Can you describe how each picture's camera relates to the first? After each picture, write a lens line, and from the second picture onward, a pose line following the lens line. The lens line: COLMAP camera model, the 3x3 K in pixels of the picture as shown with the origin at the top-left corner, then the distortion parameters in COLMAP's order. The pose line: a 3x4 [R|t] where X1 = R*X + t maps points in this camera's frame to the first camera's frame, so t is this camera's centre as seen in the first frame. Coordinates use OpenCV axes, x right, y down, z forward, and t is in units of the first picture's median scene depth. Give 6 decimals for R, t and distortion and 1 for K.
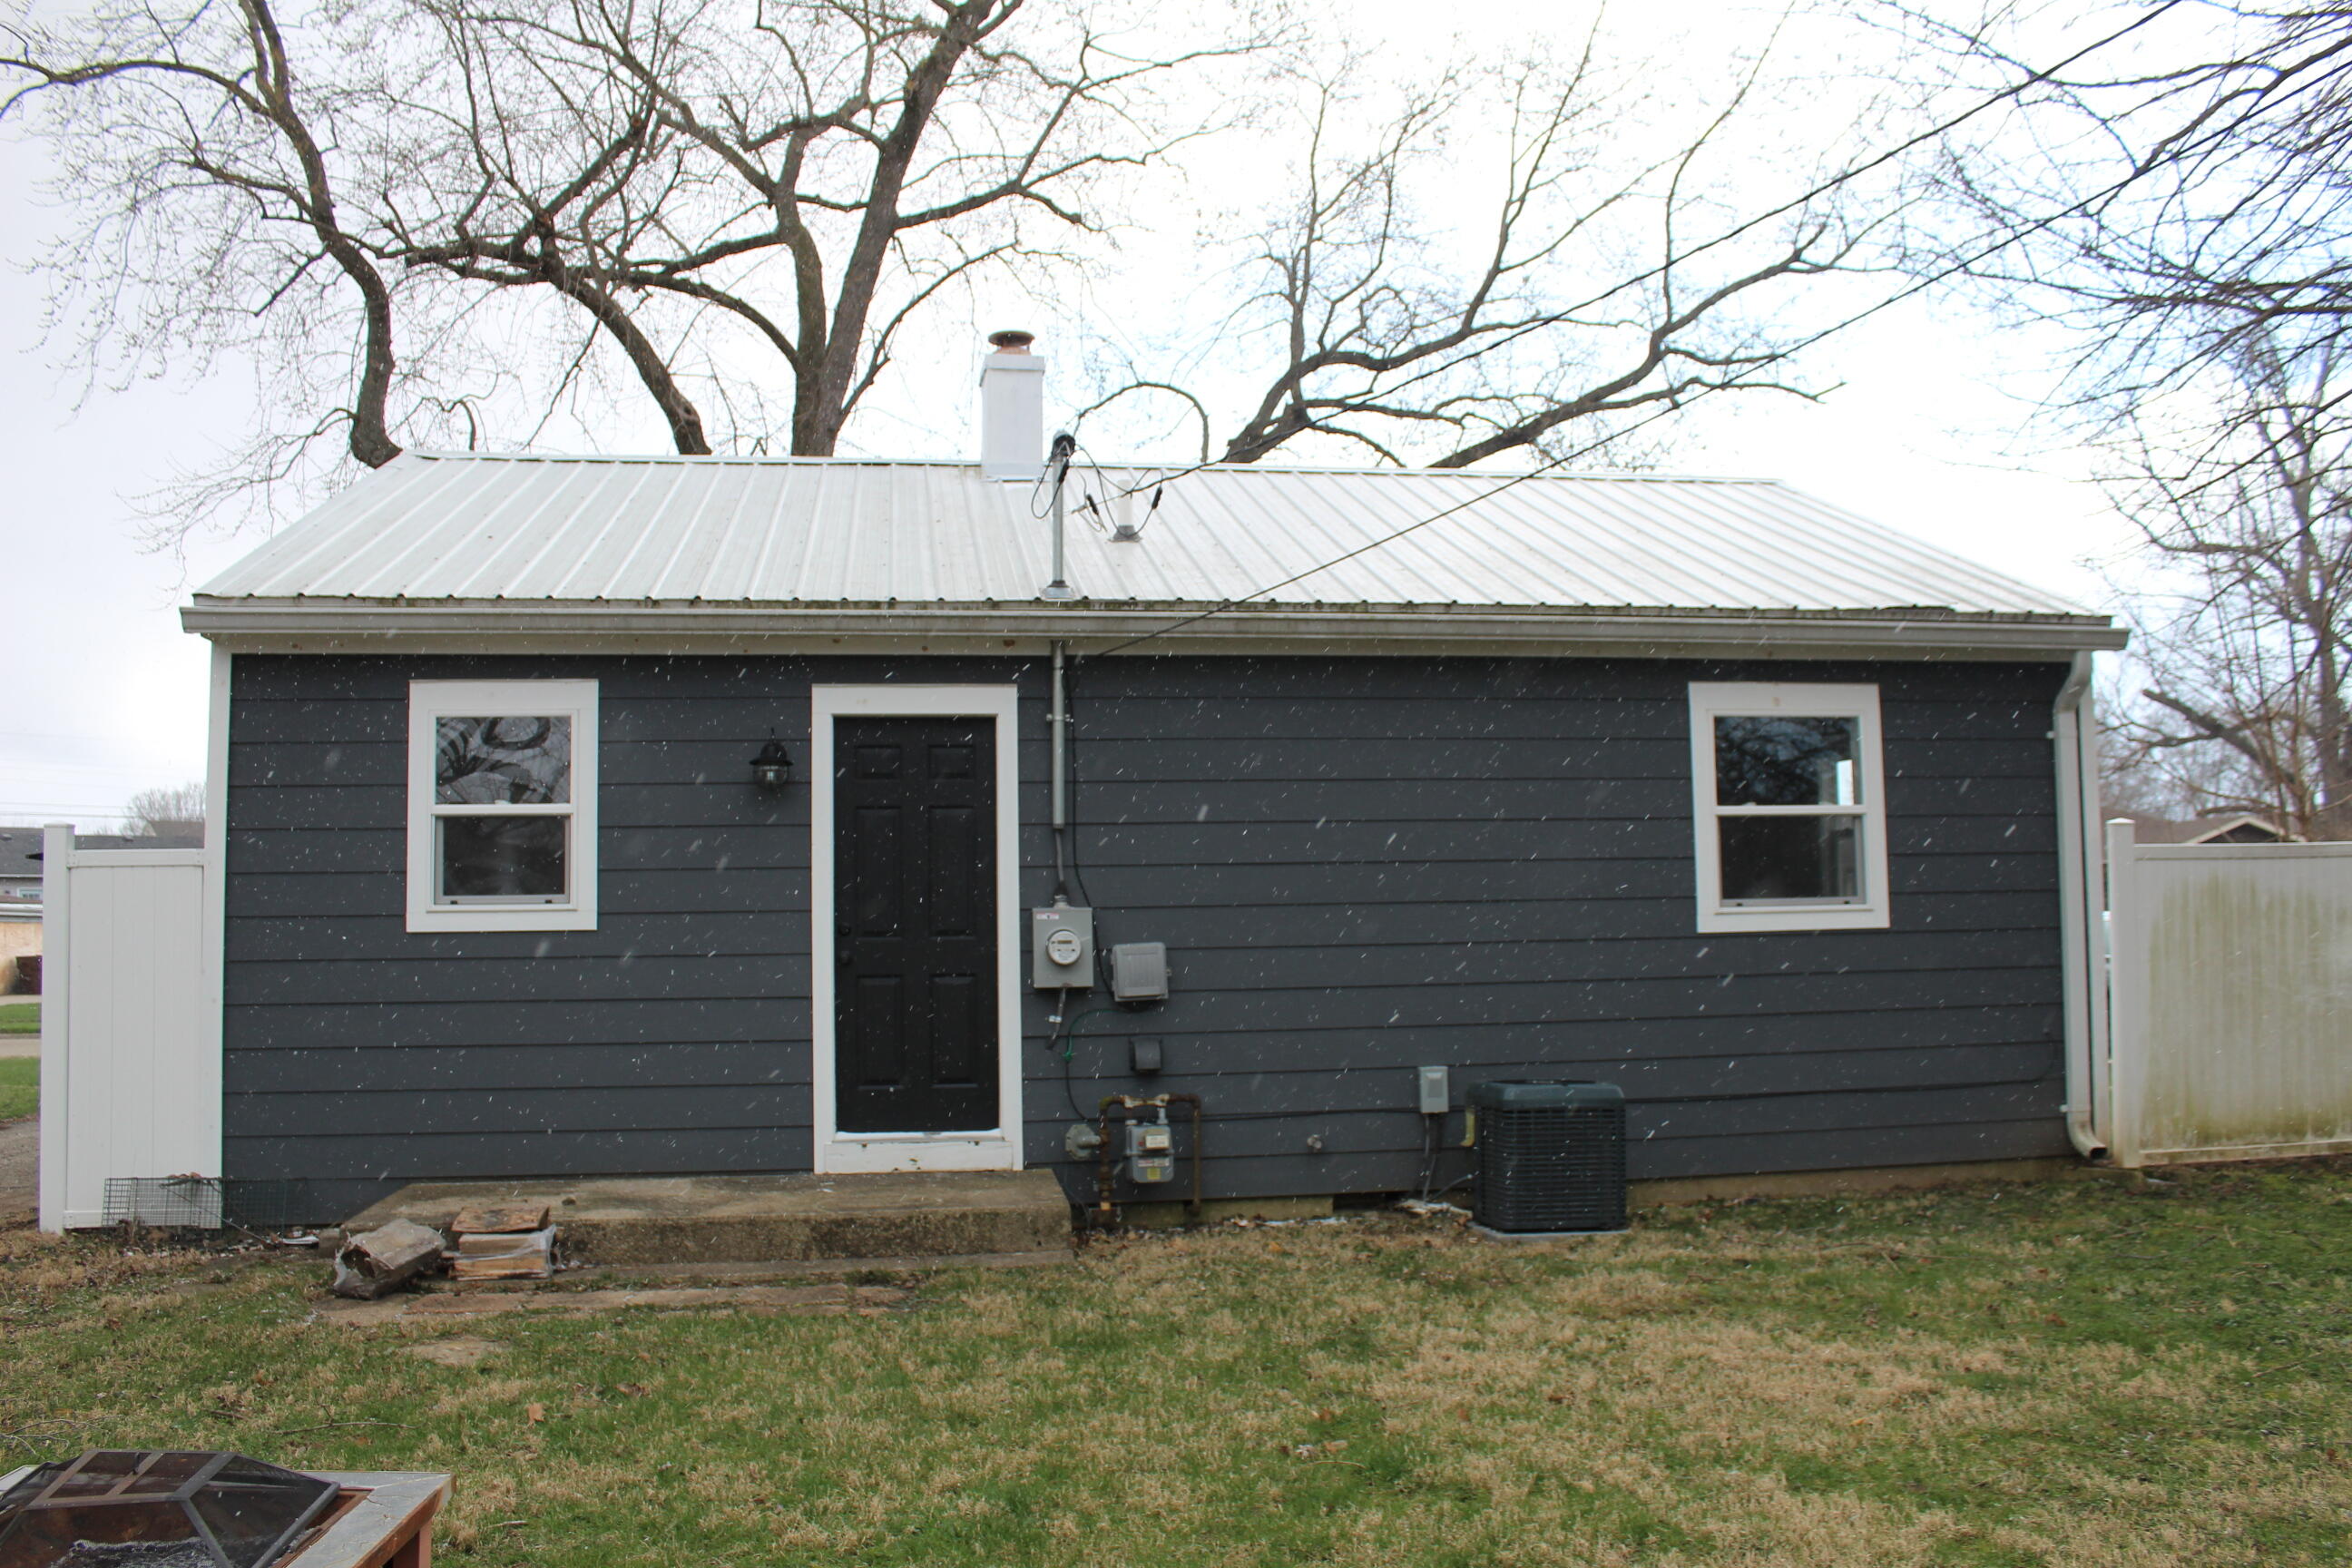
lens RADIAL K [[1978.9, 0, 1176.0], [0, 1978.9, 784.0], [0, 0, 1]] dist [-0.164796, 0.156103]
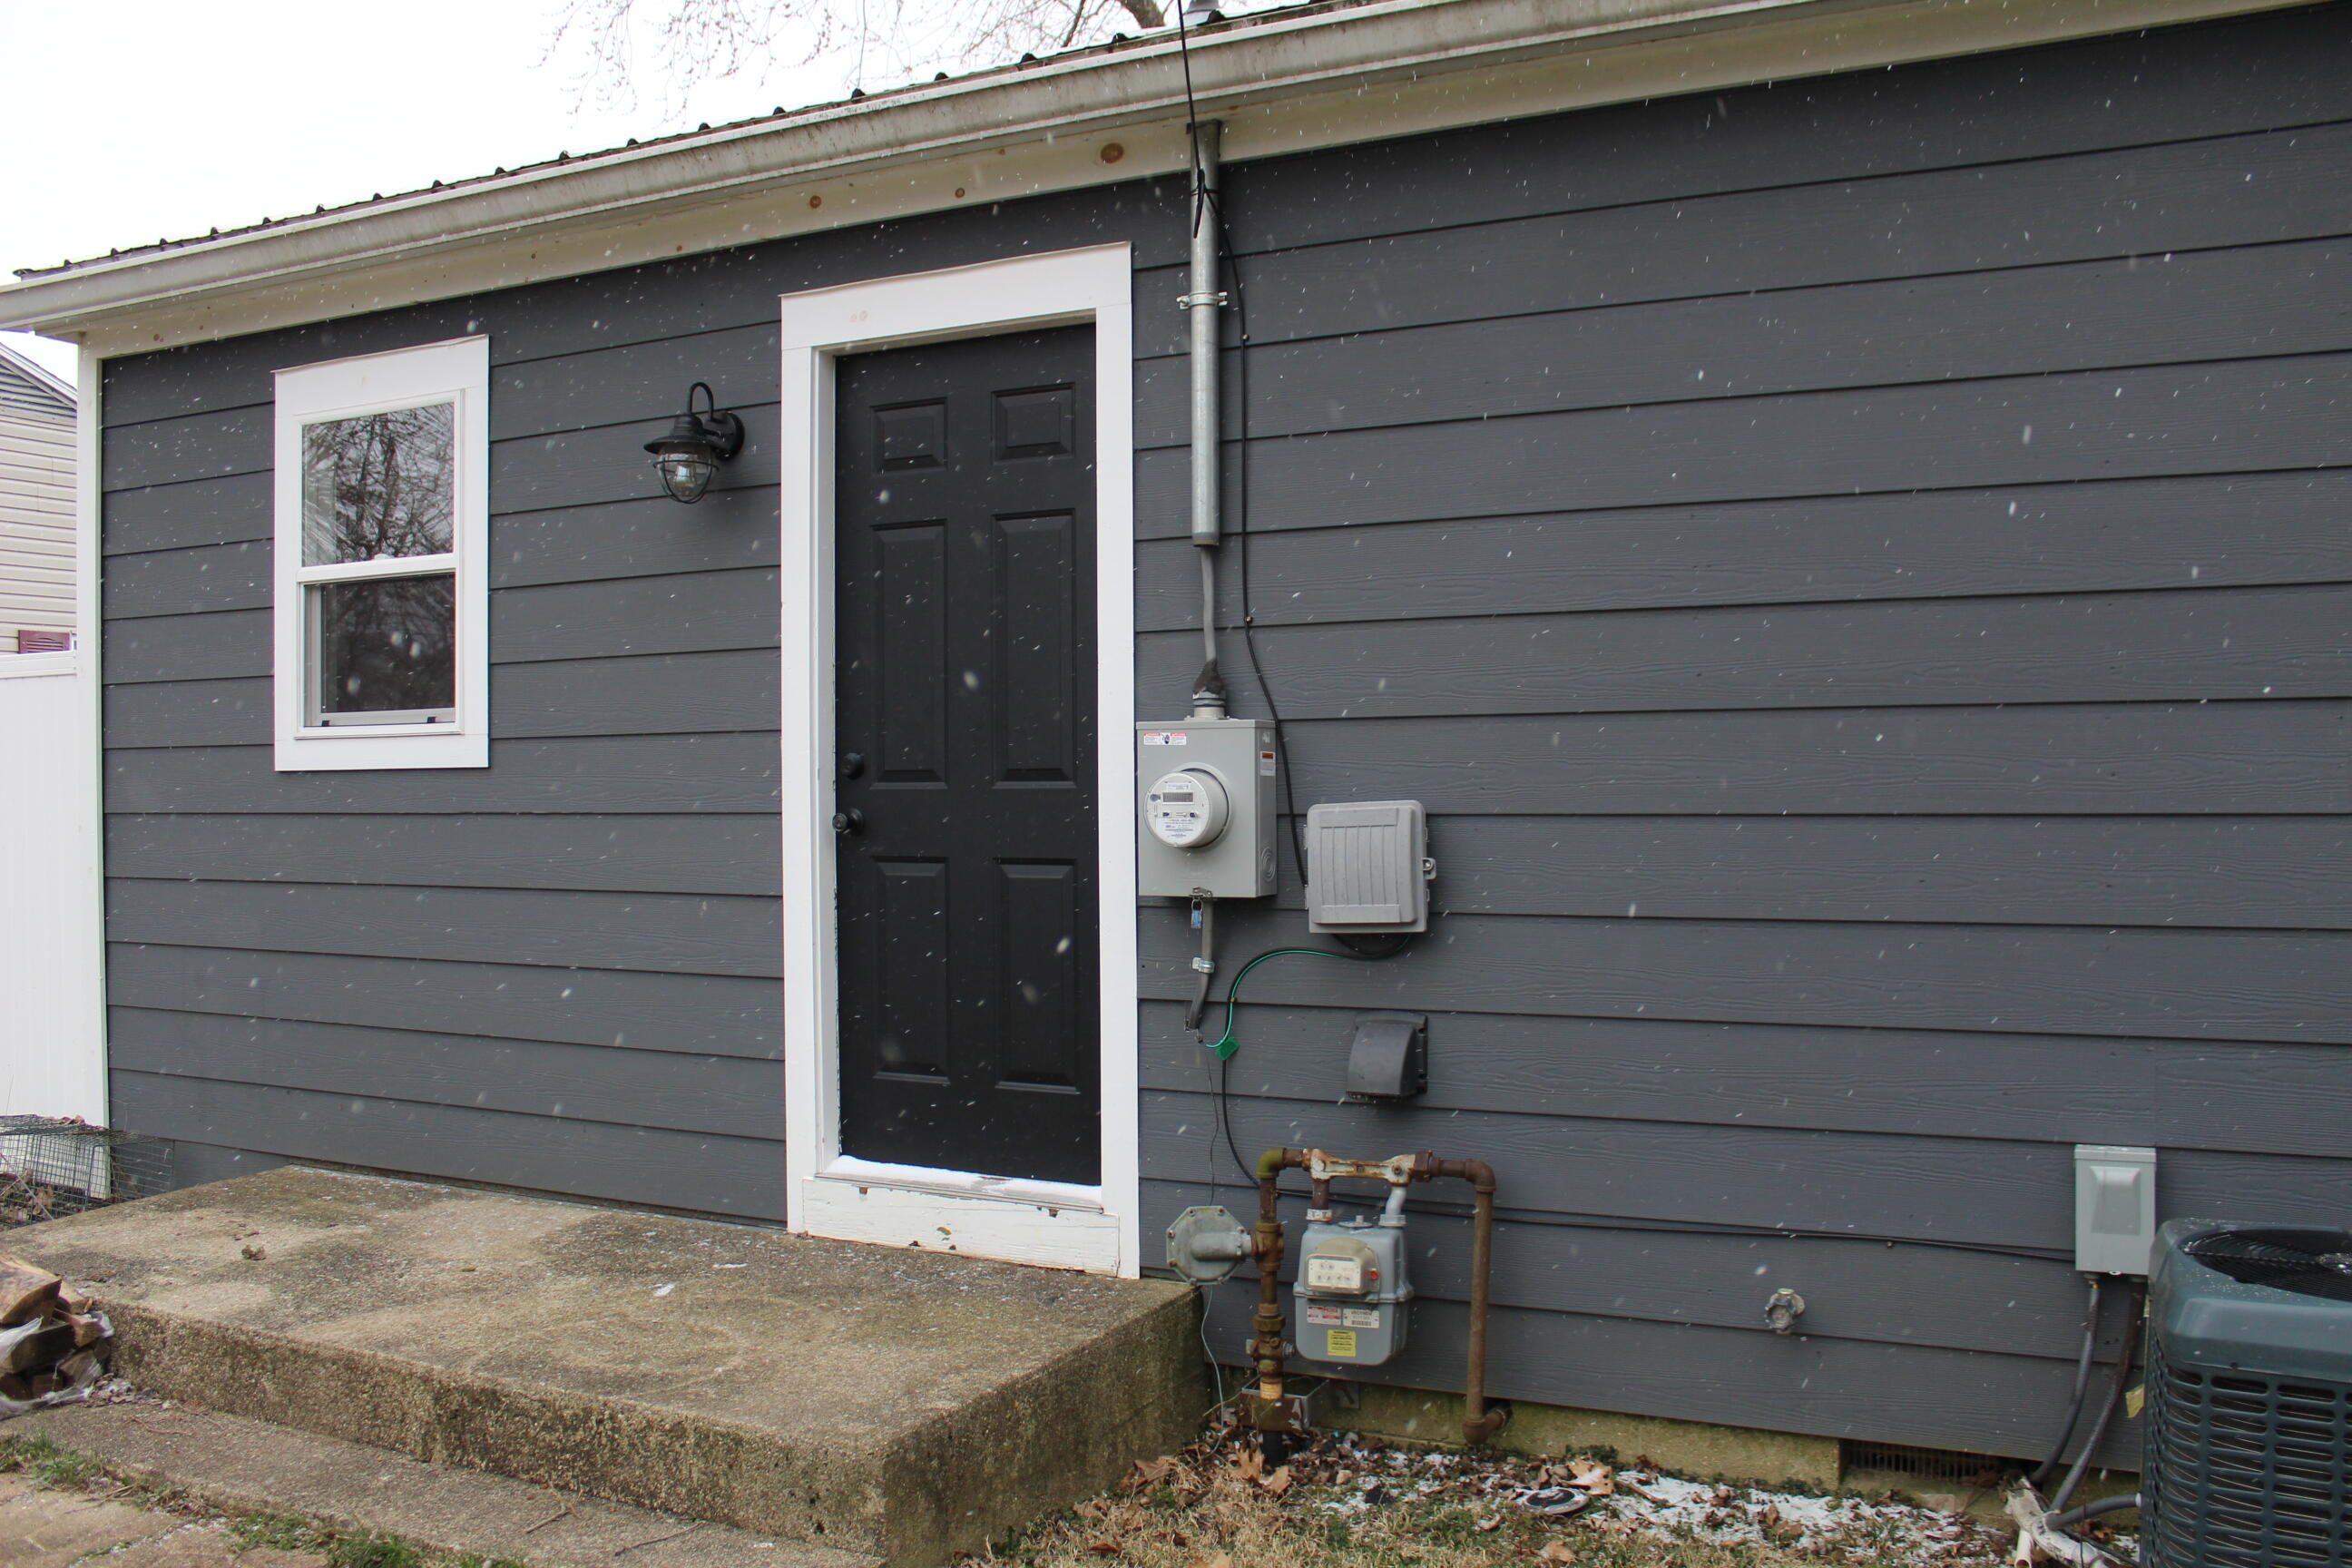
lens RADIAL K [[1978.9, 0, 1176.0], [0, 1978.9, 784.0], [0, 0, 1]] dist [-0.164796, 0.156103]
pose [[0.820798, 0.011228, -0.571108, 0.196624], [0.038836, 0.996397, 0.075403, 0.043310], [0.569897, -0.084070, 0.817404, 0.633357]]
